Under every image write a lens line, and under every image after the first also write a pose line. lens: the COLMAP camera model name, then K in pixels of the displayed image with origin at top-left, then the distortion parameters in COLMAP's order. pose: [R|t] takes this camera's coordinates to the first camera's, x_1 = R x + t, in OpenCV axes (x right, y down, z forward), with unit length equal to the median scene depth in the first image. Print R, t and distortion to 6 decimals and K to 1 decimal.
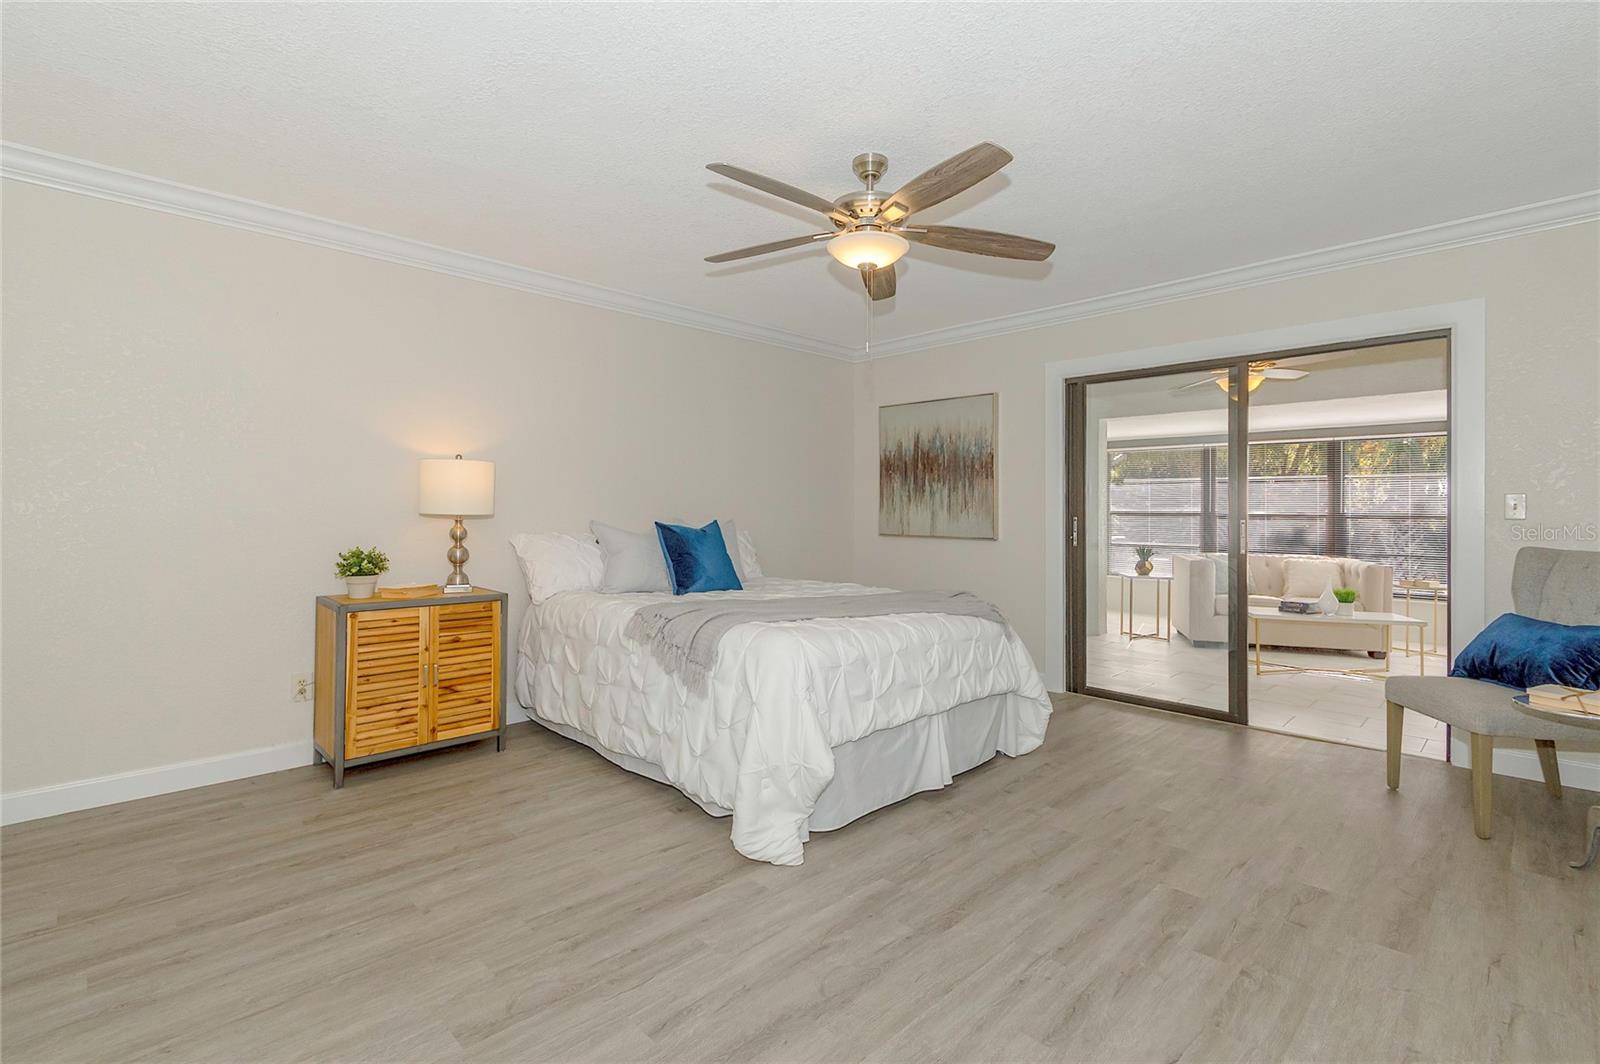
lens RADIAL K [[778.2, 0, 801.0], [0, 778.2, 518.7], [0, 0, 1]] dist [0.003261, 0.000033]
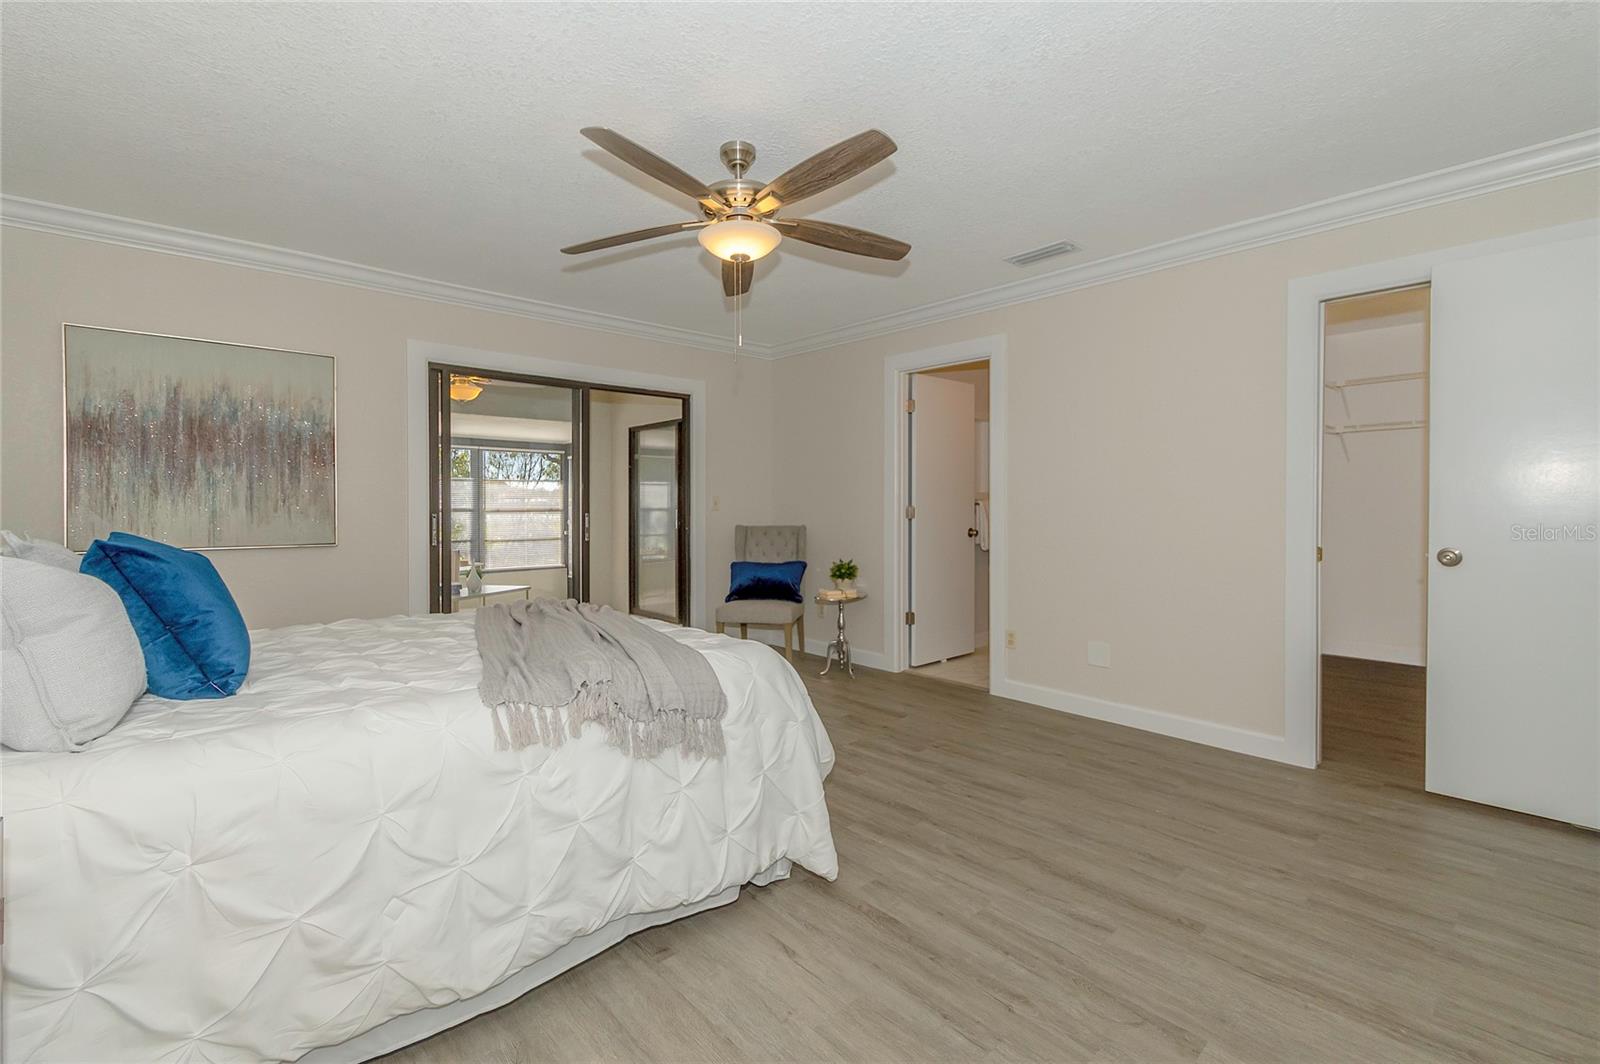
lens RADIAL K [[718.5, 0, 800.8], [0, 718.5, 520.9], [0, 0, 1]] dist [0.003664, 0.000110]
pose [[-0.011982, -0.023772, 0.999646, -0.764128], [0.015969, 0.999585, 0.023962, -0.011653], [-0.999801, 0.016251, -0.011597, 0.871931]]
